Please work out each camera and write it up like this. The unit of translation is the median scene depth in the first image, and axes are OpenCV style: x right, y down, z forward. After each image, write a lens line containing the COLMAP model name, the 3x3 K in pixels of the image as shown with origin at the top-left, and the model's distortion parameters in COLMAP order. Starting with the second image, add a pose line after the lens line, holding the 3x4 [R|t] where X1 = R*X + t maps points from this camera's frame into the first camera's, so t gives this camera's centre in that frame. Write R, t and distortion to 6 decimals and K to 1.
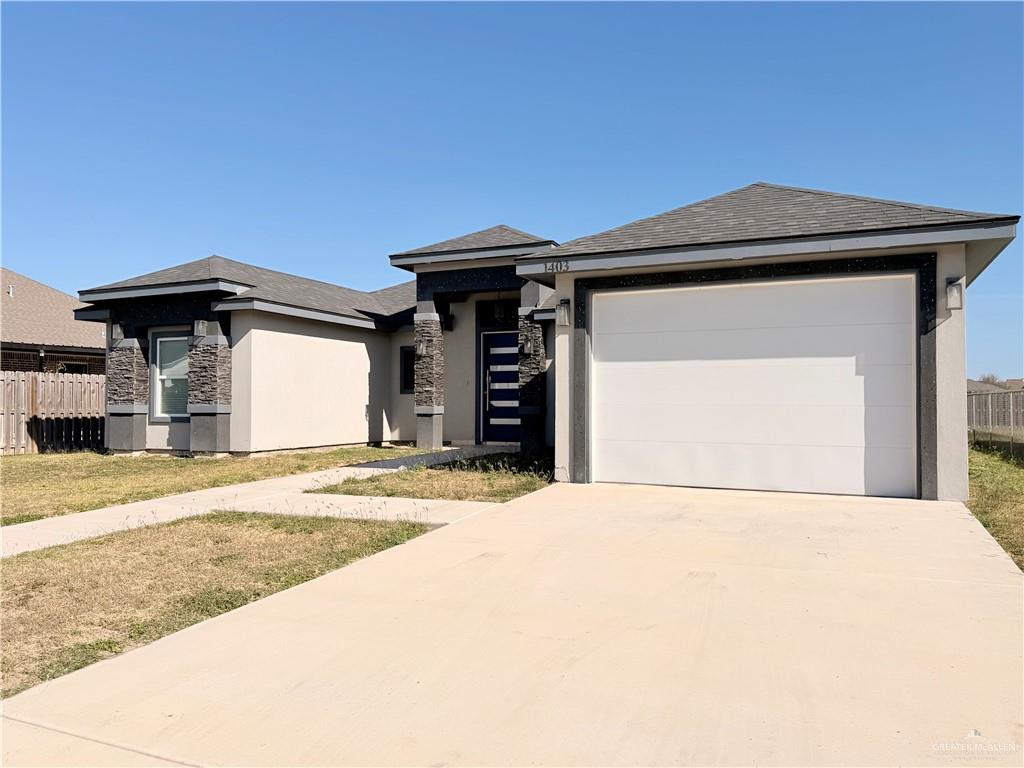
lens RADIAL K [[766.0, 0, 512.0], [0, 766.0, 384.0], [0, 0, 1]] dist [0.089476, -0.074898]
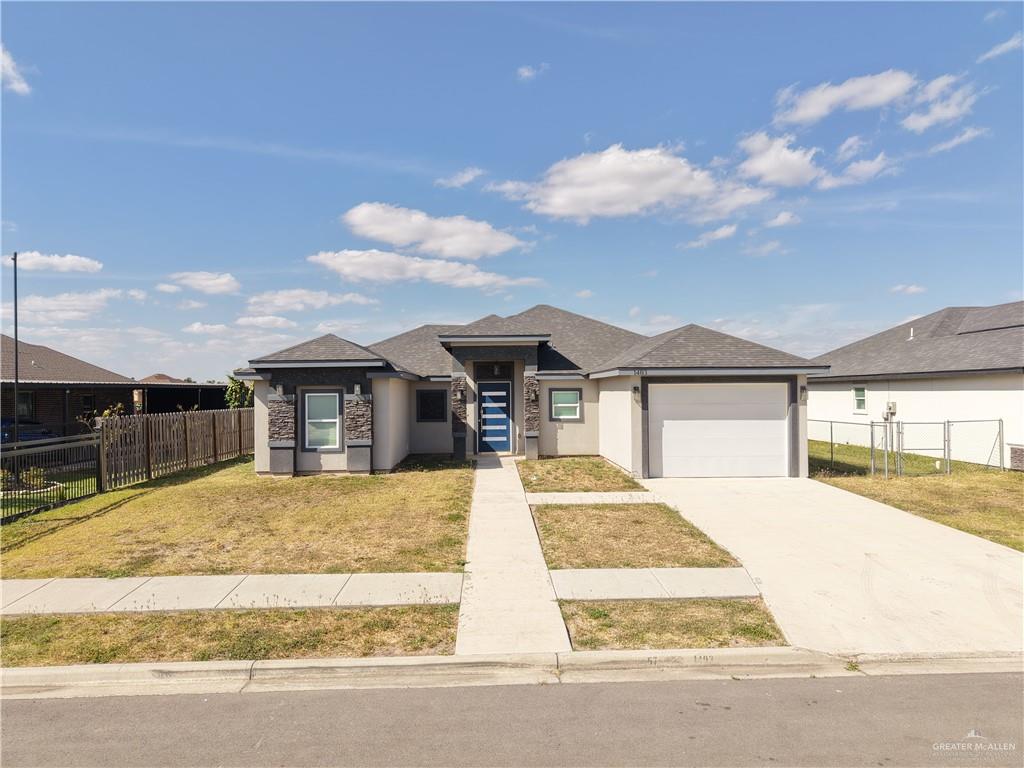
lens RADIAL K [[672.1, 0, 512.0], [0, 672.1, 384.0], [0, 0, 1]] dist [0.072315, 0.000131]
pose [[0.897459, -0.003280, 0.441087, -0.667140], [-0.002815, 0.999909, 0.013164, -0.094266], [-0.441090, -0.013056, 0.897368, -0.288213]]
